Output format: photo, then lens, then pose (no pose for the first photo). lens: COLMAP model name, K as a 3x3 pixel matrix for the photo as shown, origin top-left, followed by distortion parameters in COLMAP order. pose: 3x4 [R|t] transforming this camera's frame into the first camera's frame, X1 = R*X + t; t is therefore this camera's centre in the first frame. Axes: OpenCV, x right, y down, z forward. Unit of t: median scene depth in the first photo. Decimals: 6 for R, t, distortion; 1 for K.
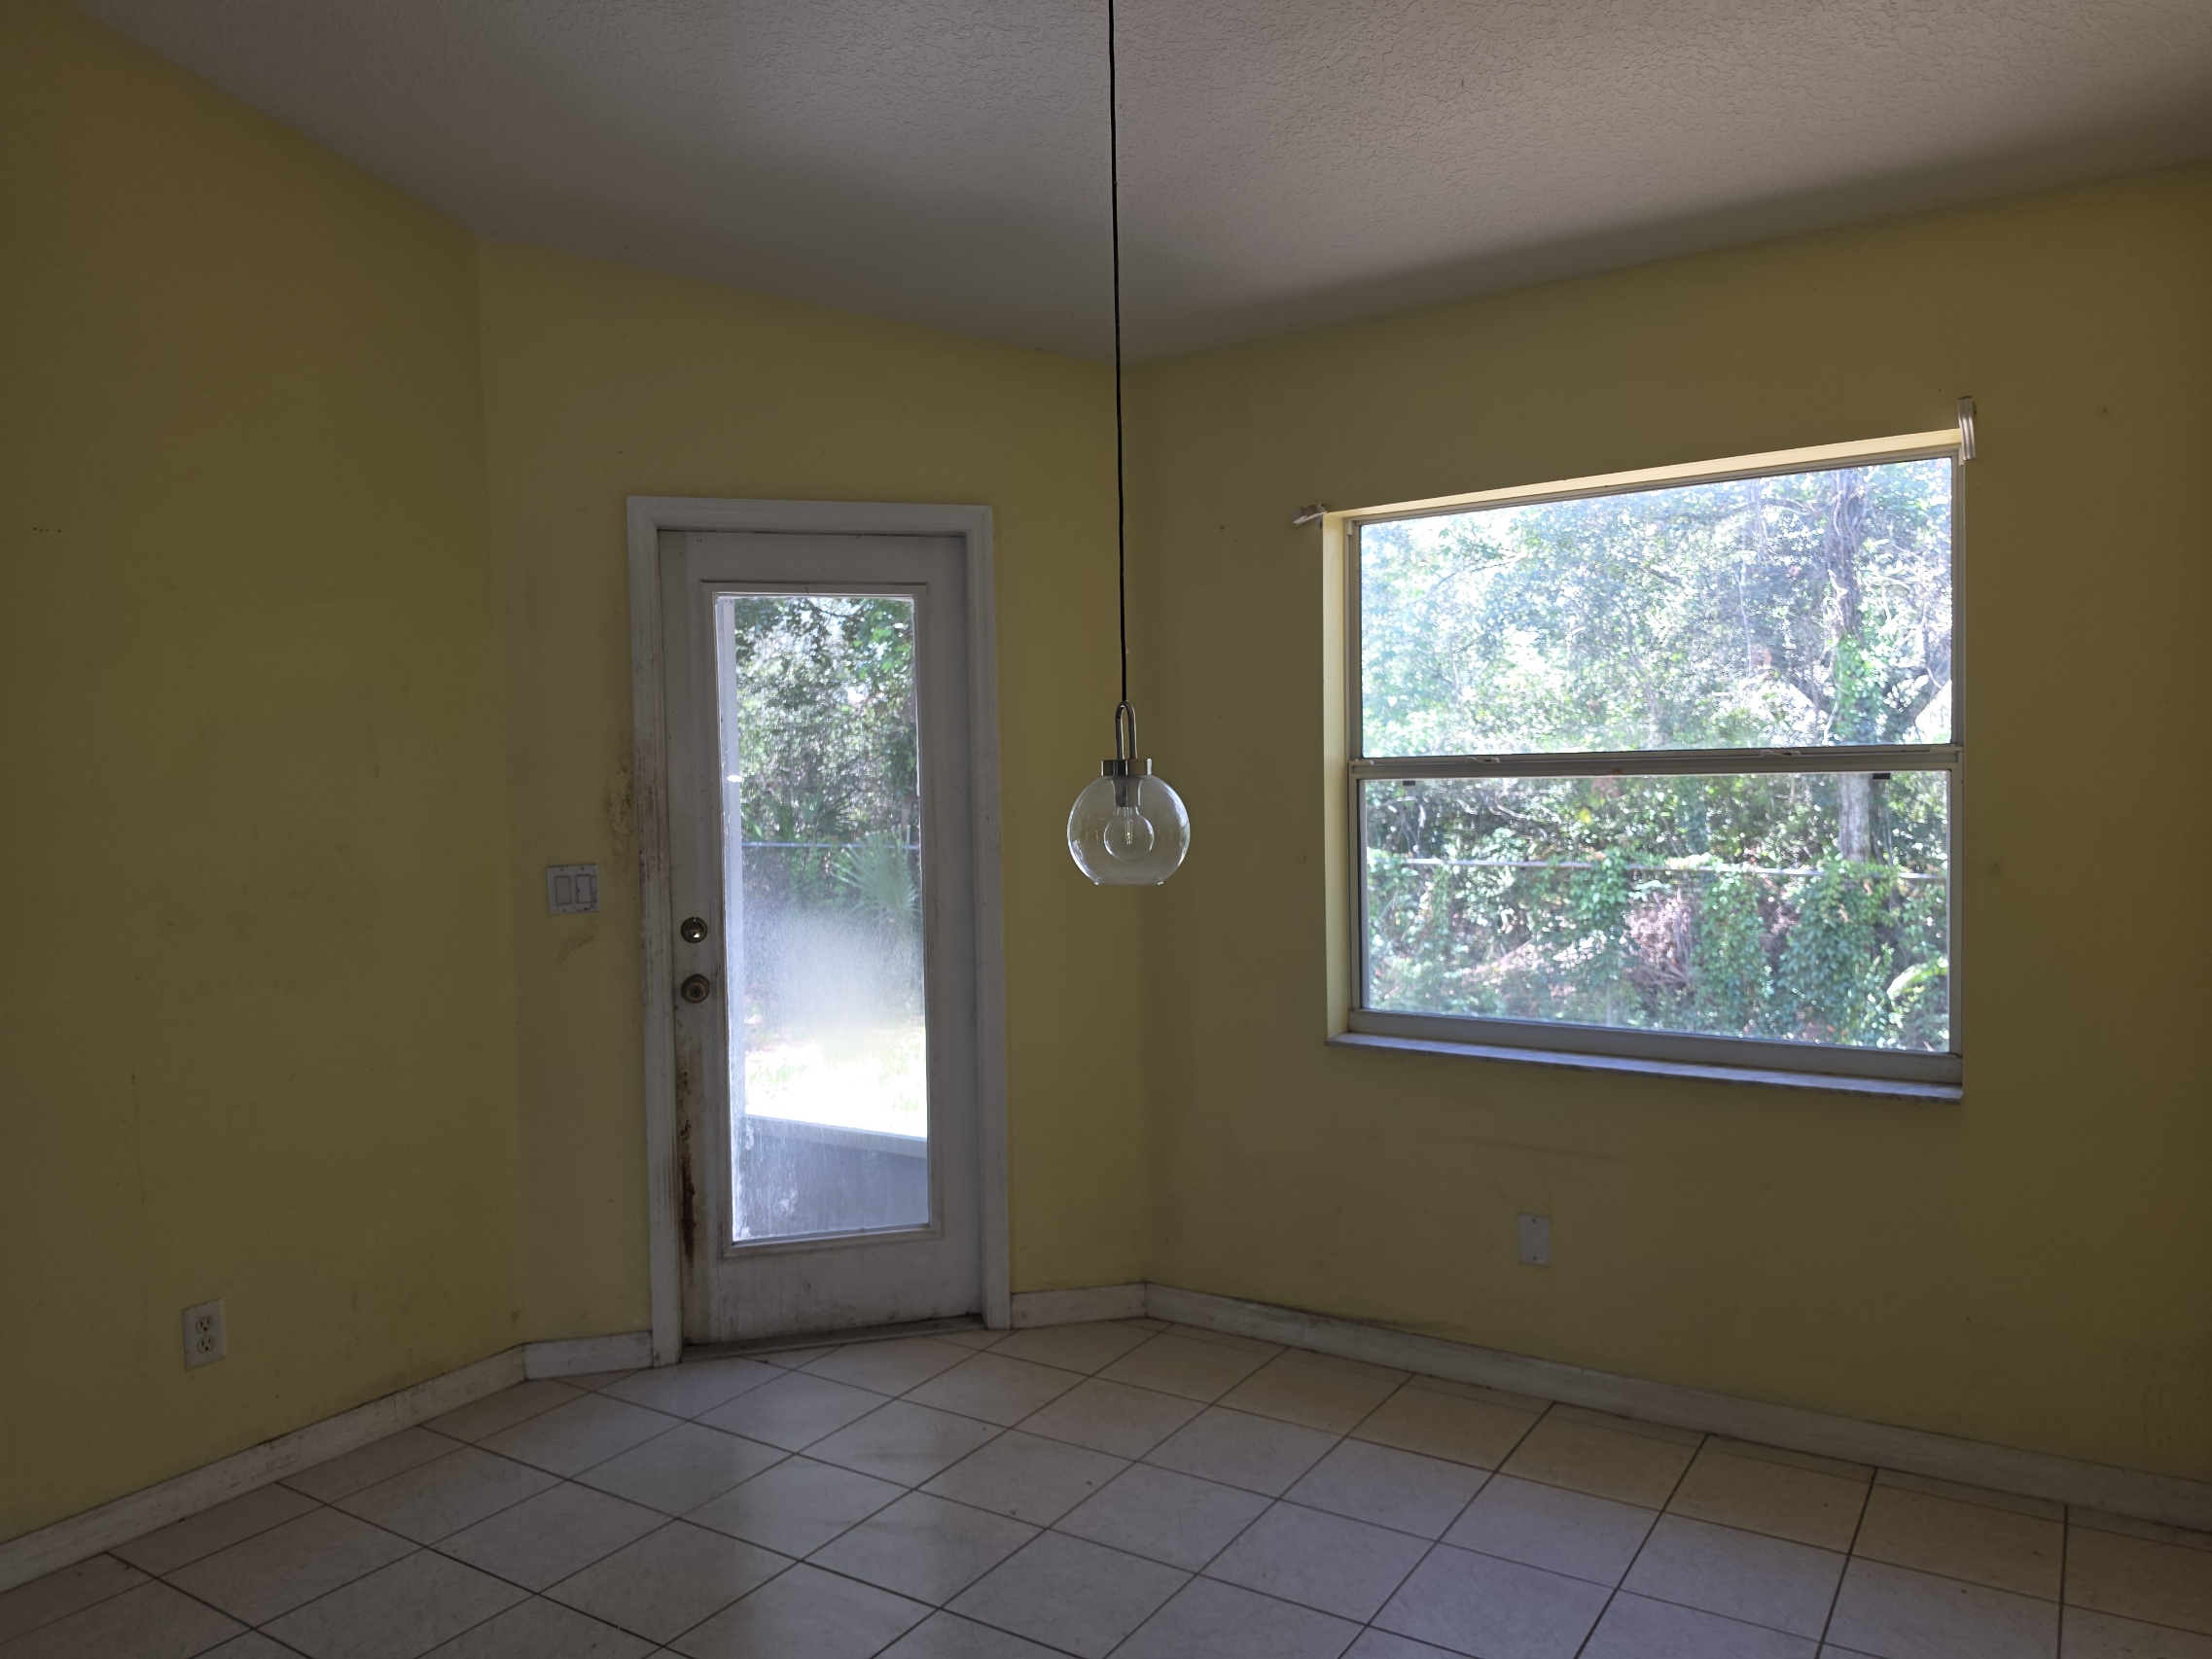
lens RADIAL K [[1541.2, 0, 1093.3], [0, 1541.2, 831.9], [0, 0, 1]] dist [0.062700, -0.055815]
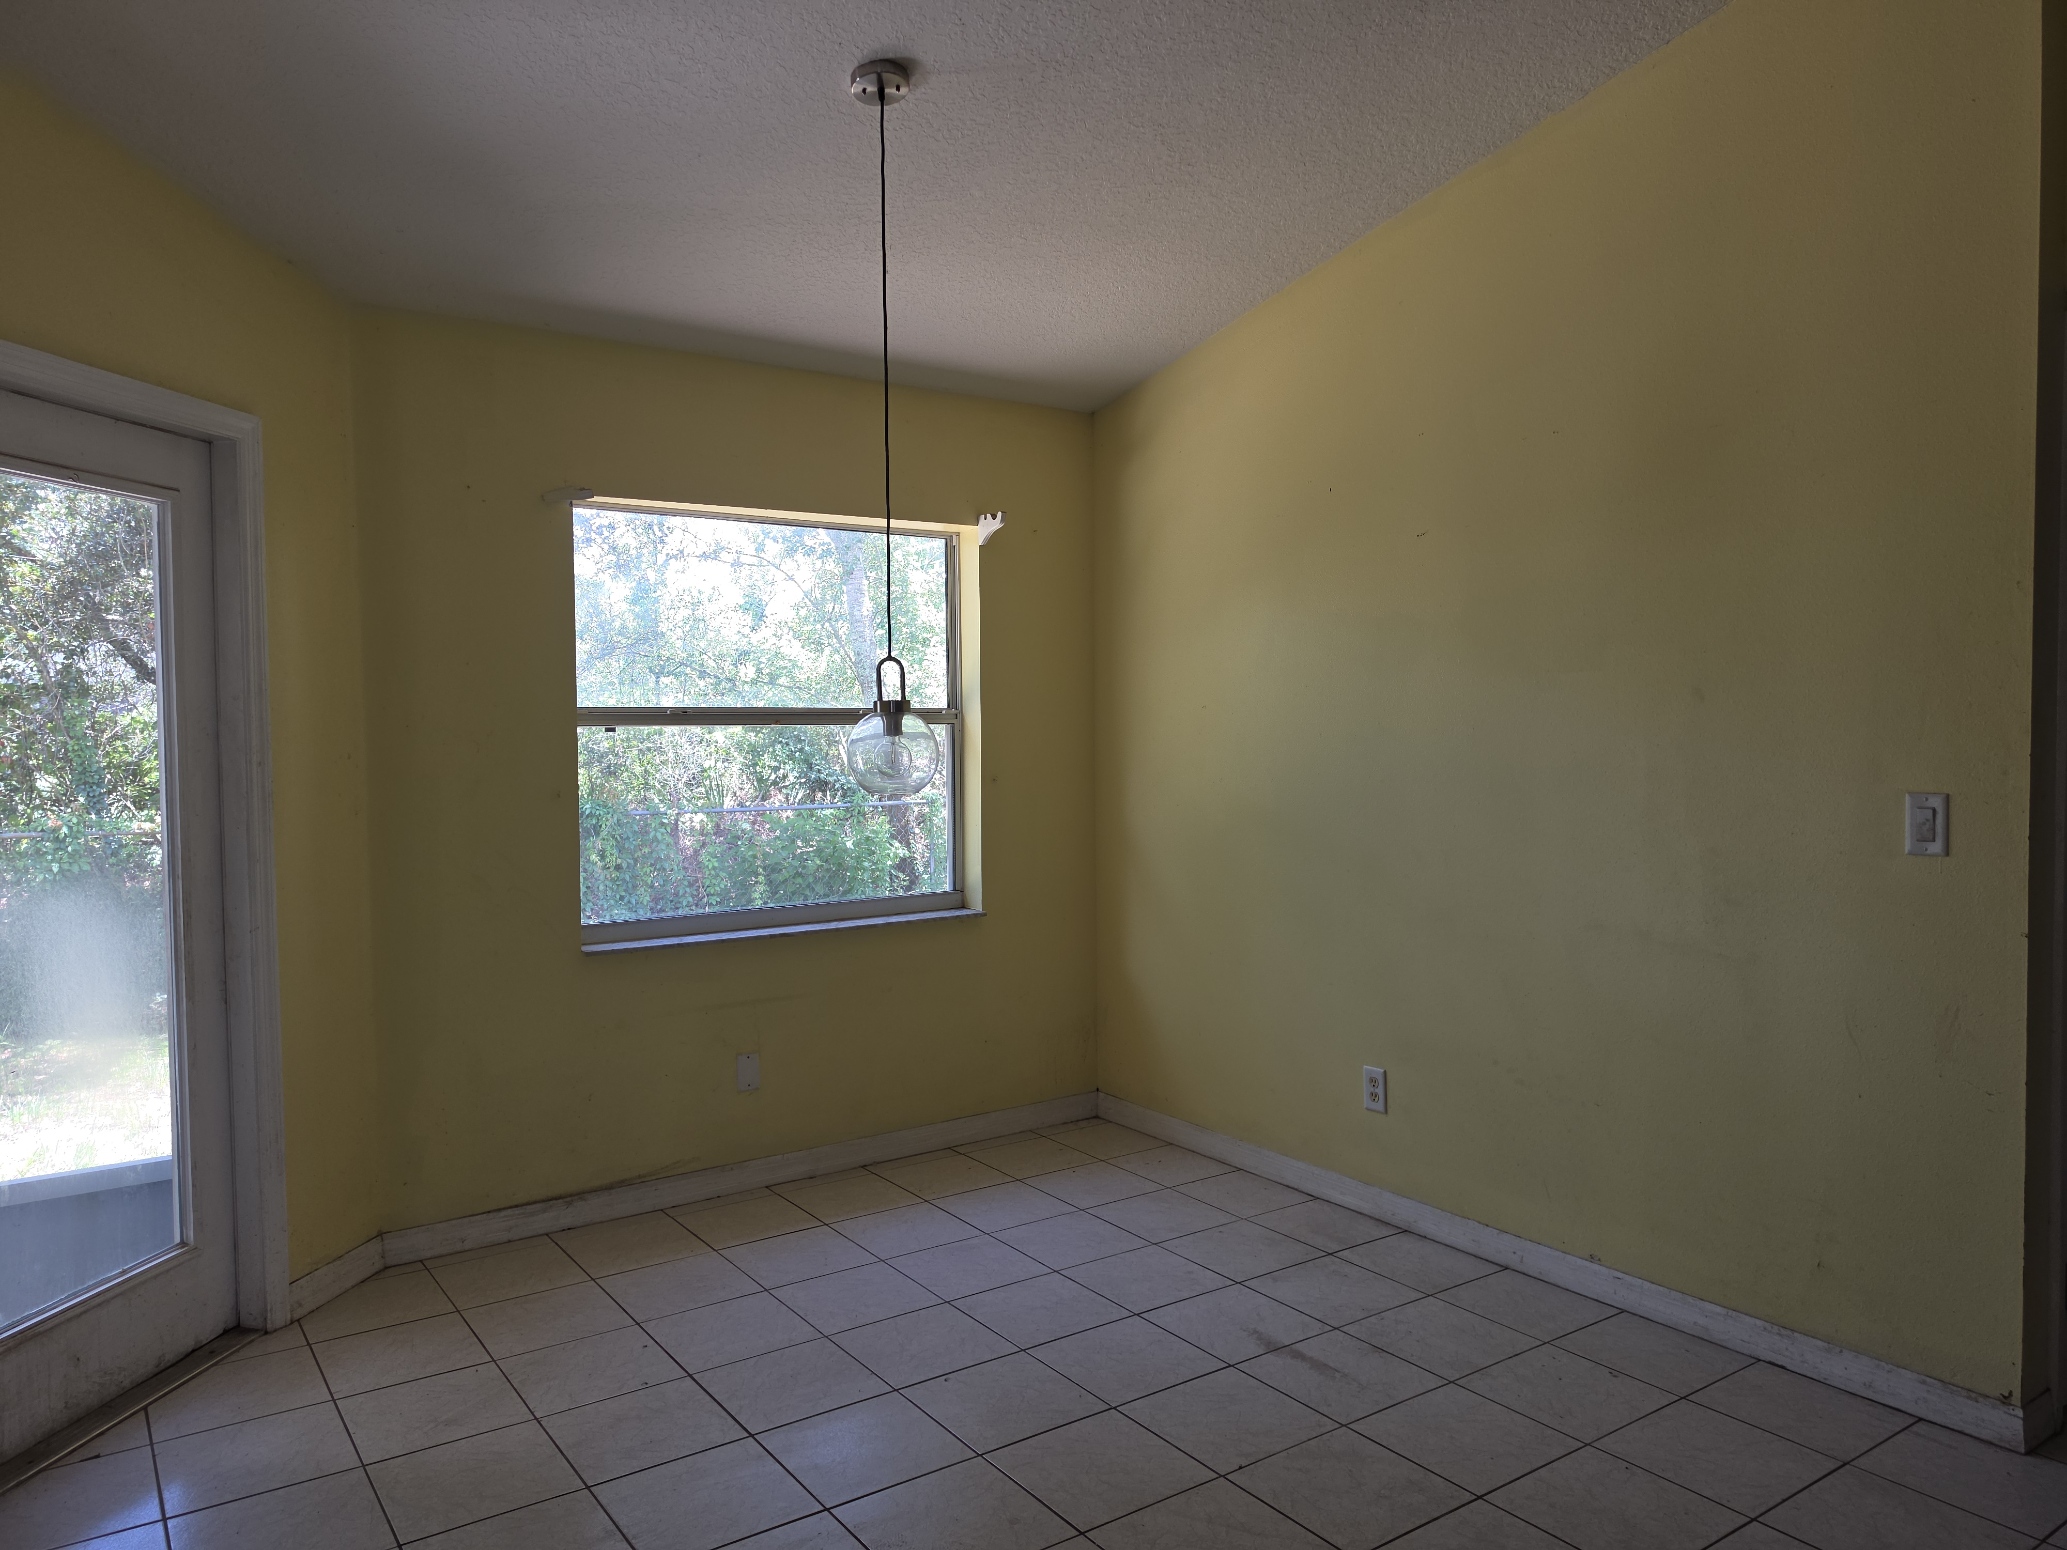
lens RADIAL K [[1440.4, 0, 1027.0], [0, 1440.4, 772.1], [0, 0, 1]] dist [0.062700, -0.055815]
pose [[0.383956, -0.014214, 0.923242, -0.700568], [0.035848, 0.999357, 0.000478, 0.012237], [-0.922655, 0.032913, 0.384218, 0.268537]]
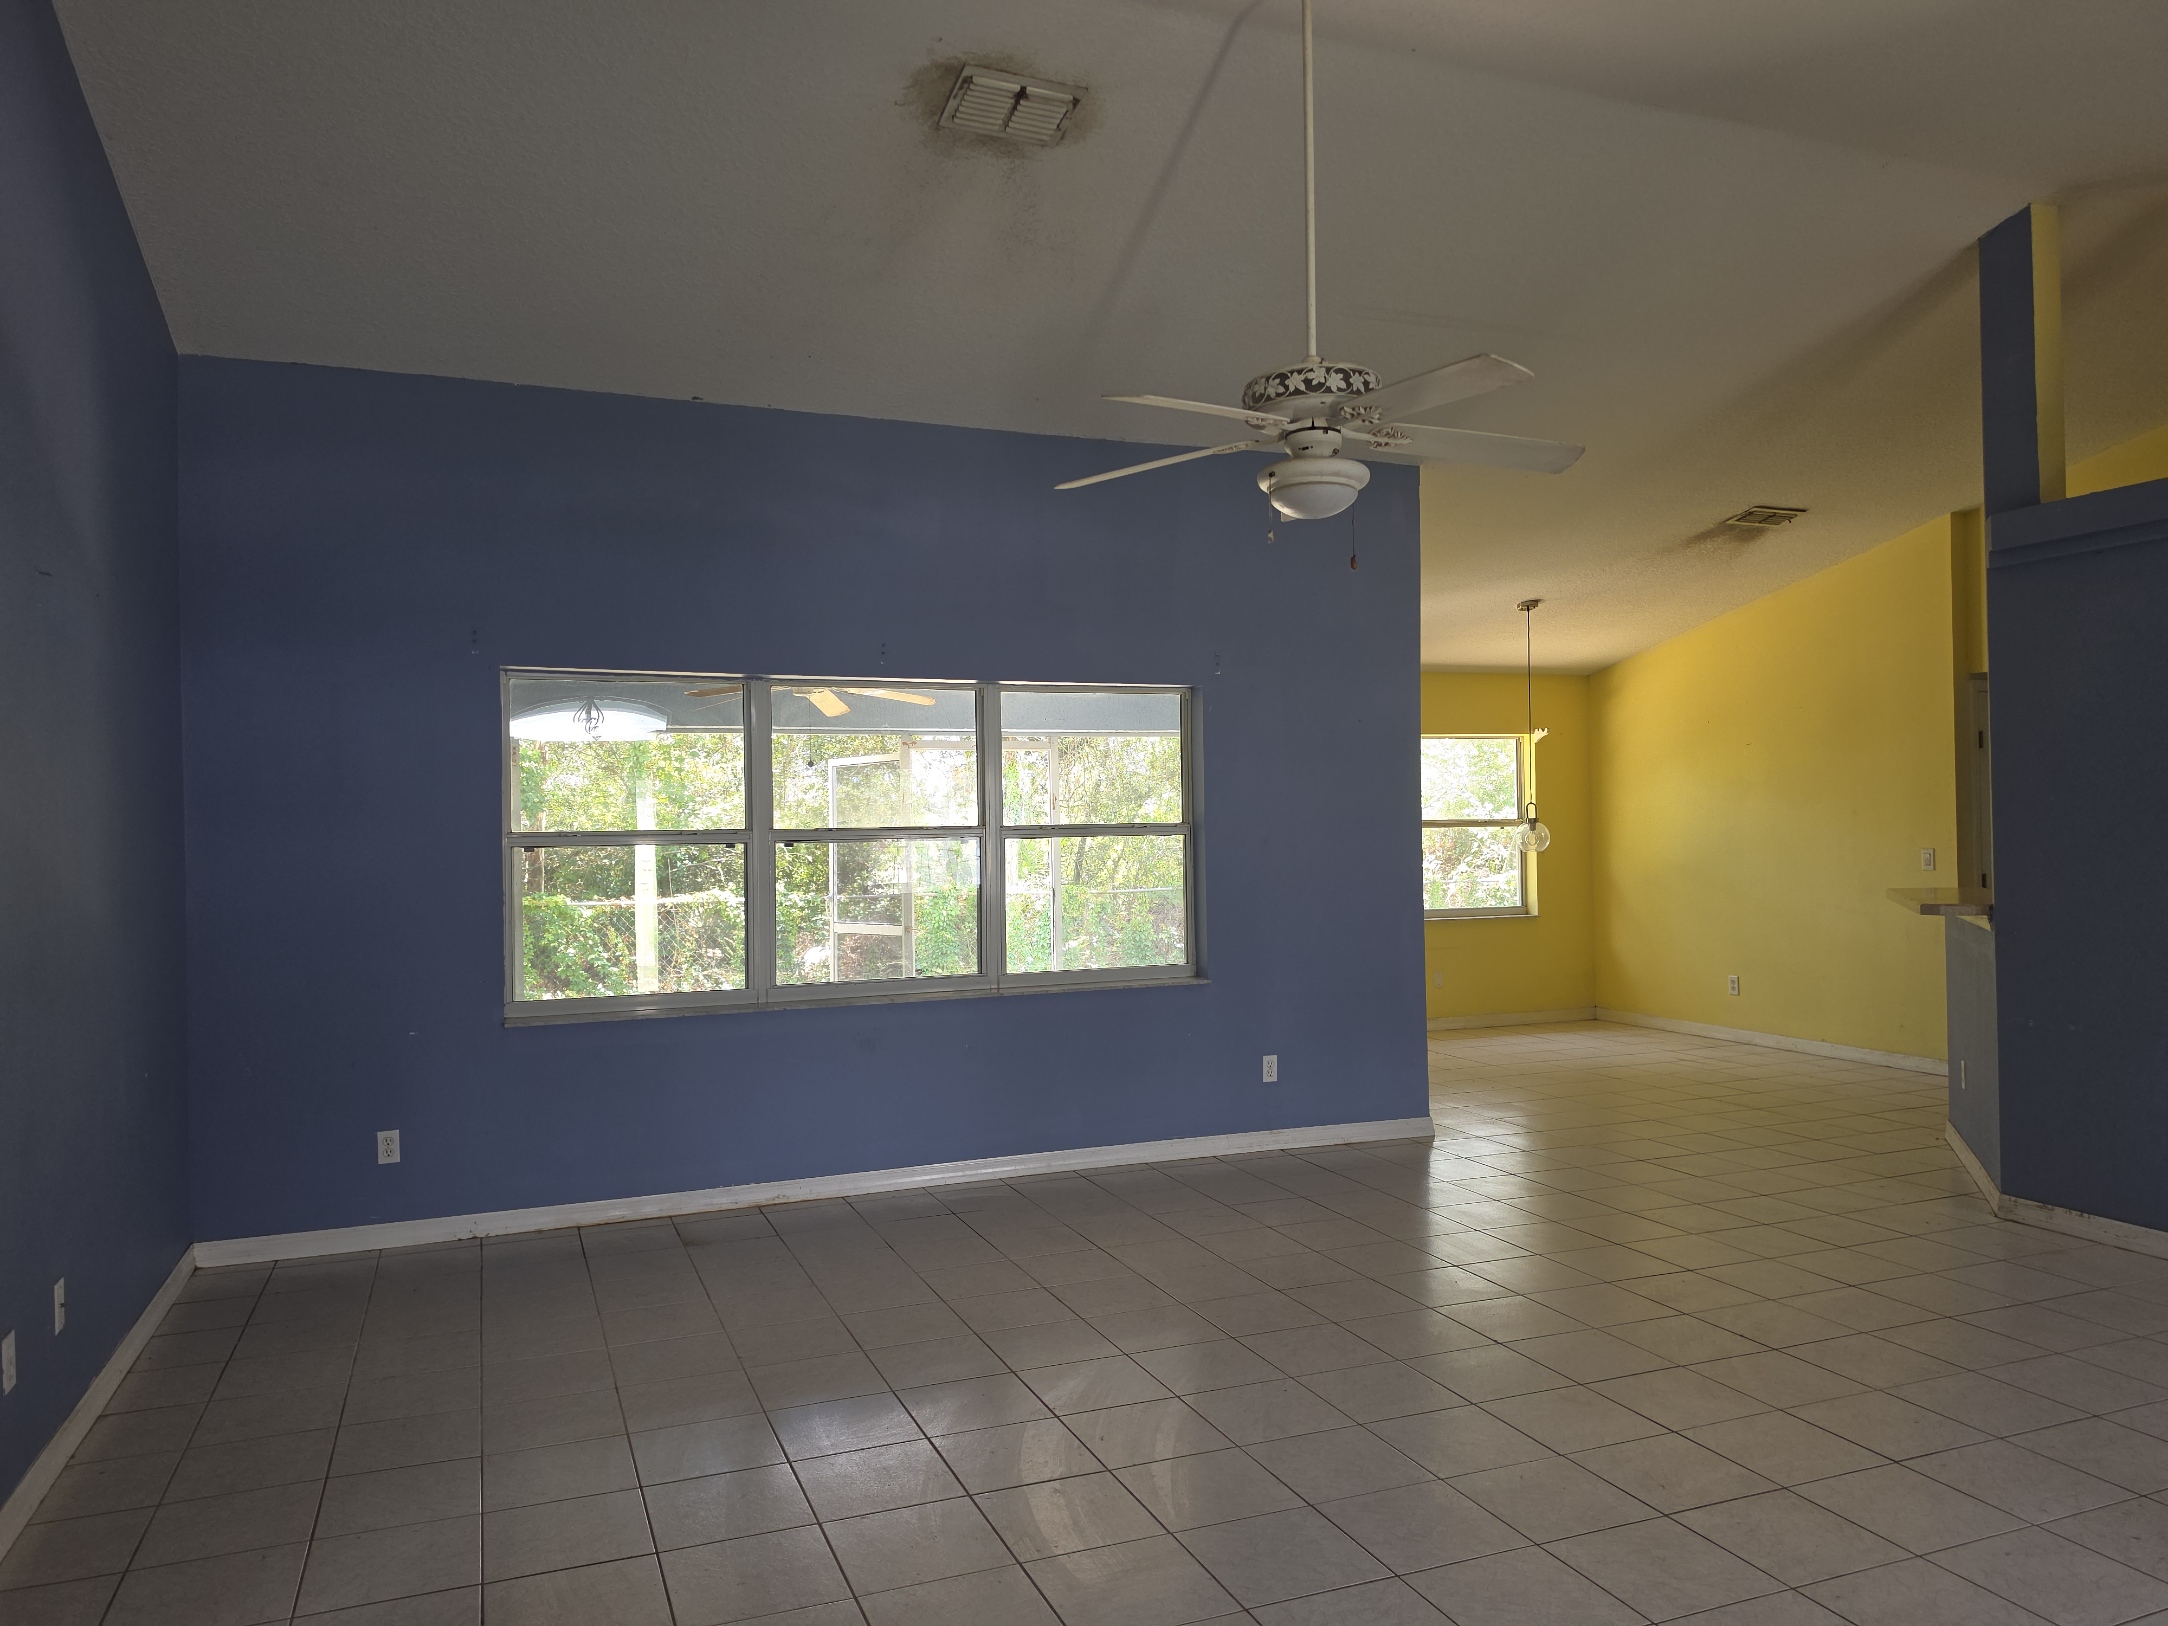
lens RADIAL K [[1510.8, 0, 1088.0], [0, 1510.8, 808.2], [0, 0, 1]] dist [0.062700, -0.055815]
pose [[0.565106, 0.026563, 0.824591, -2.362462], [0.034073, 0.997877, -0.055496, 0.063937], [-0.824314, 0.059457, 0.563001, -0.118569]]
